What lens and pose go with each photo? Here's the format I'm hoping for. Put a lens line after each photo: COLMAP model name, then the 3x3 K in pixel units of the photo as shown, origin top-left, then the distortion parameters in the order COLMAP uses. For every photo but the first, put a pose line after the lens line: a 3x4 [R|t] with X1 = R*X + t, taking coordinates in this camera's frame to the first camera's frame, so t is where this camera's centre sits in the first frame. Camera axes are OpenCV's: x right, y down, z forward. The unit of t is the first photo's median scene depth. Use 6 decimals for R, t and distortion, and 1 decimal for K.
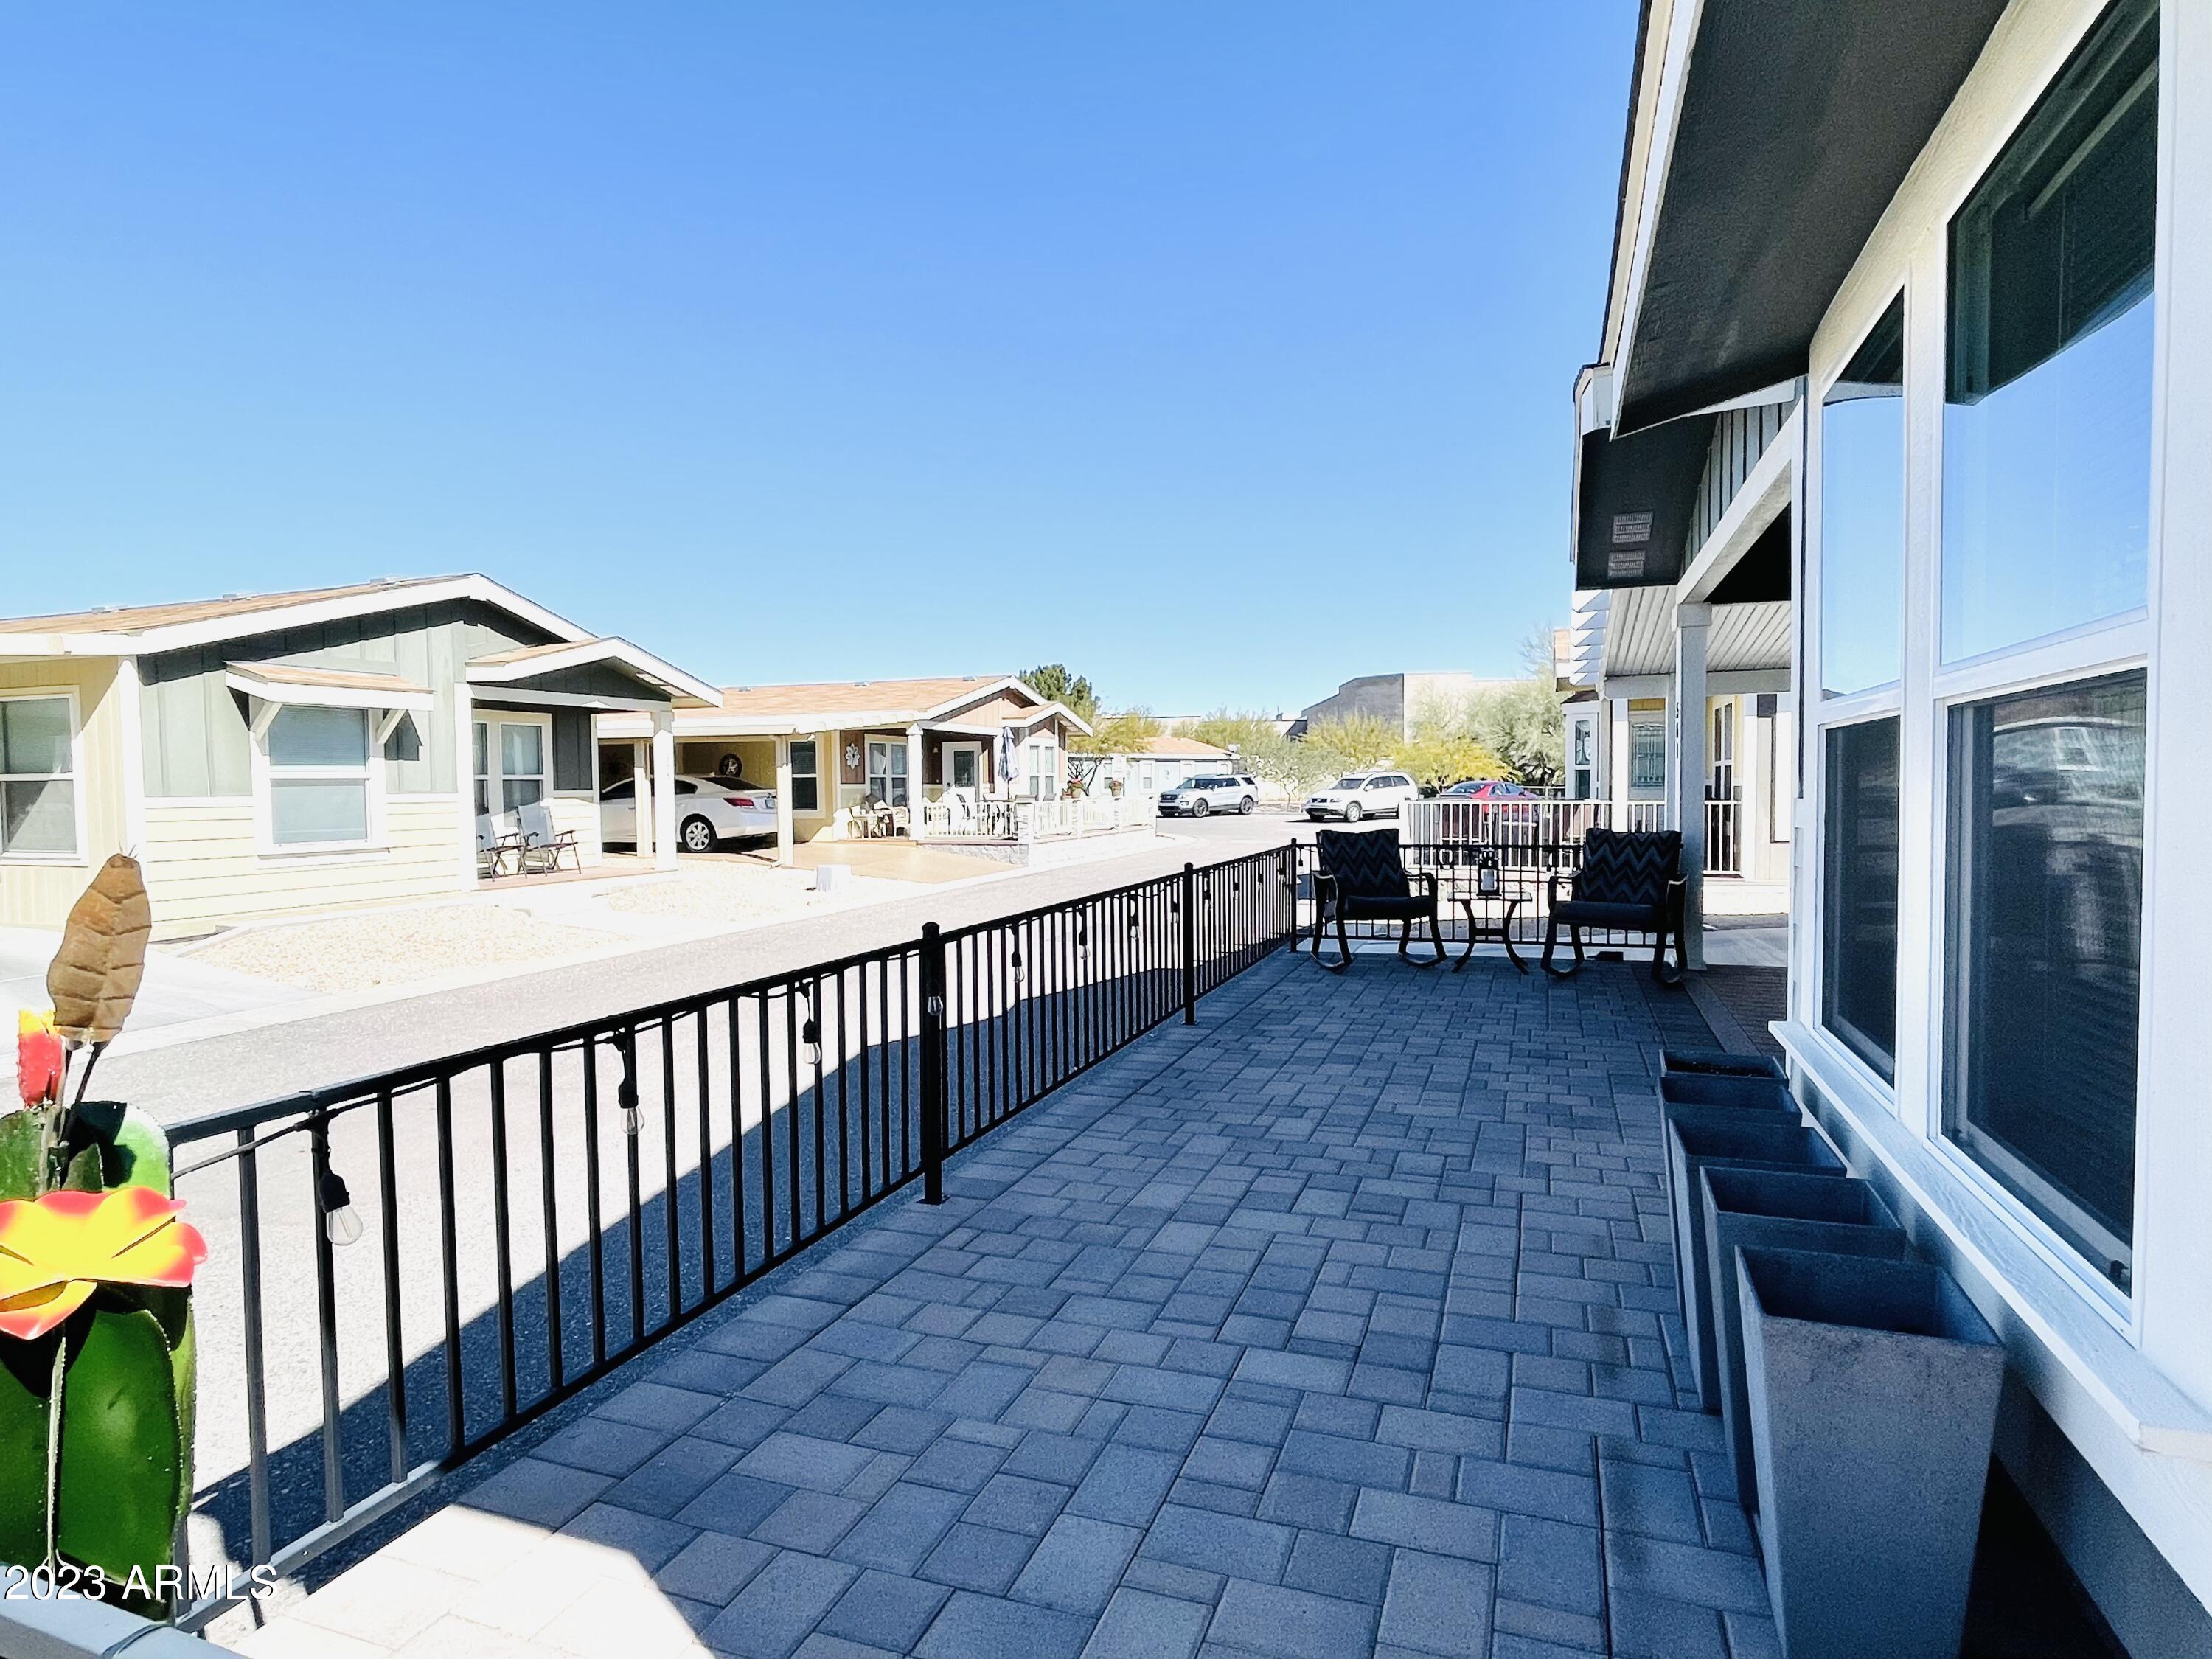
lens RADIAL K [[1212.6, 0, 1104.2], [0, 1212.6, 834.3], [0, 0, 1]] dist [0.002827, -0.001419]
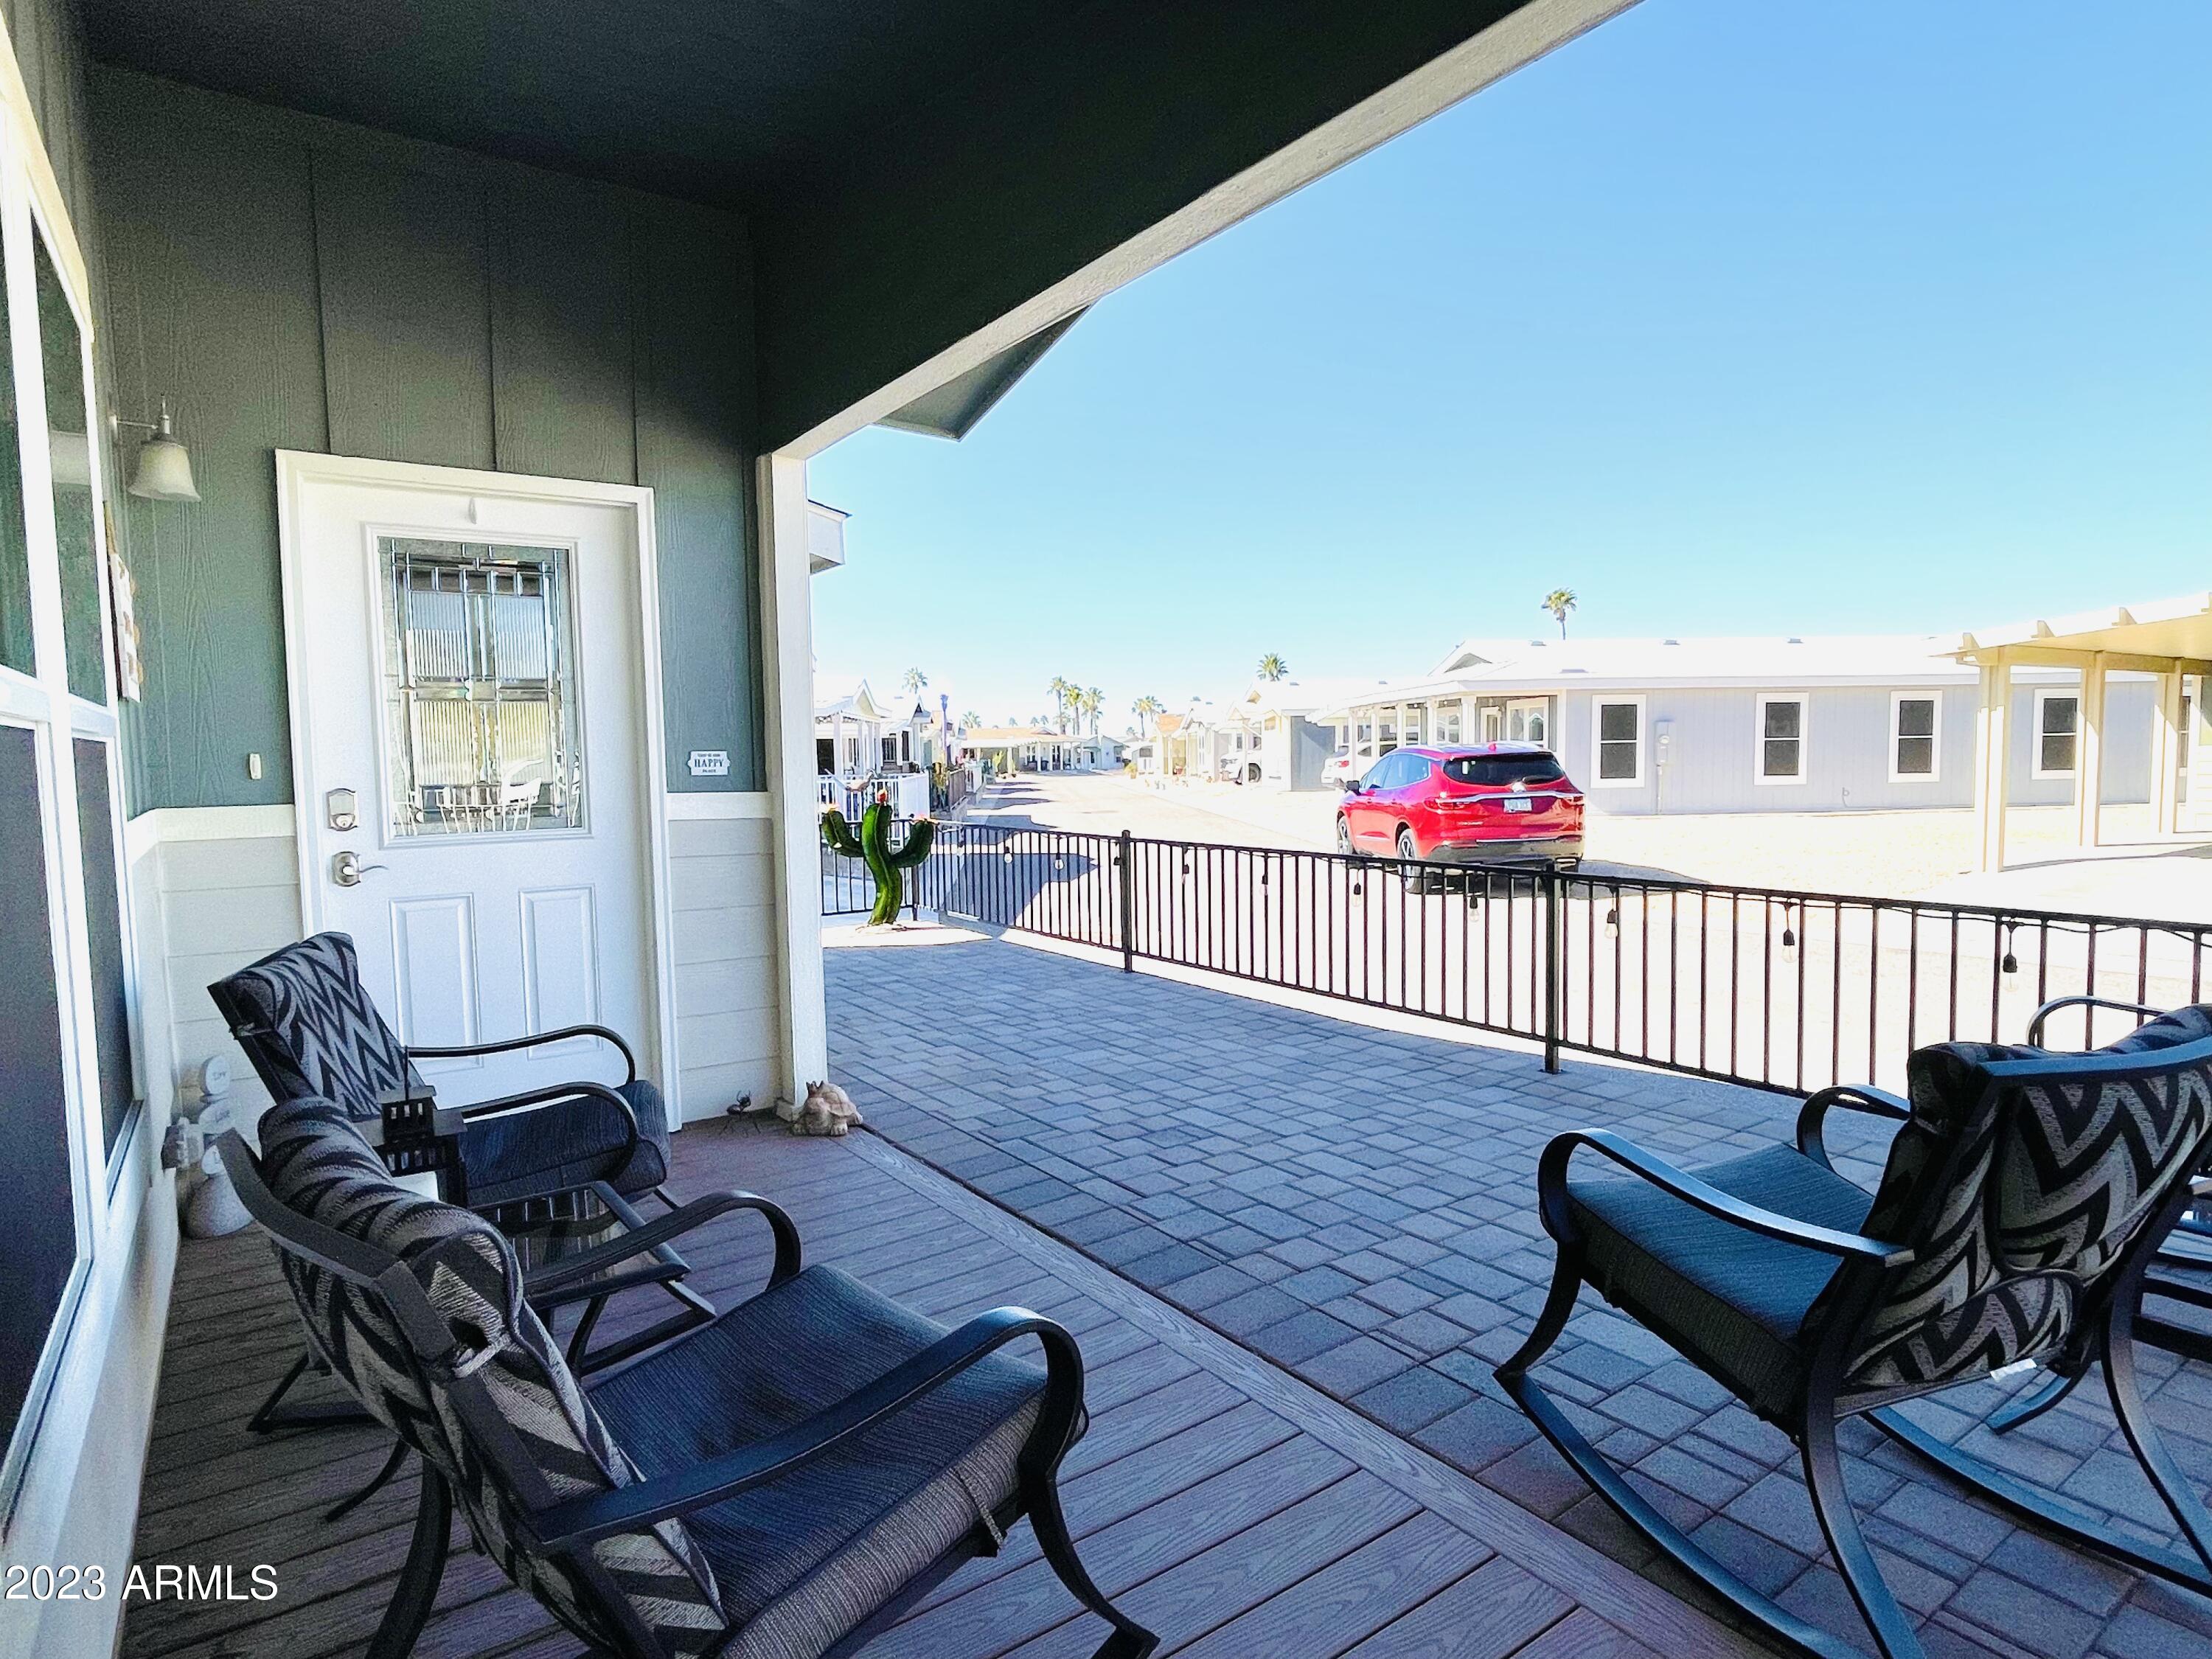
lens RADIAL K [[1206.1, 0, 1107.5], [0, 1206.1, 830.7], [0, 0, 1]] dist [0.002138, 0.000188]
pose [[-0.569755, 0.083207, -0.817591, 1.964612], [-0.000252, 0.994844, 0.101421, -0.160590], [0.821815, 0.057991, -0.566796, 2.183316]]
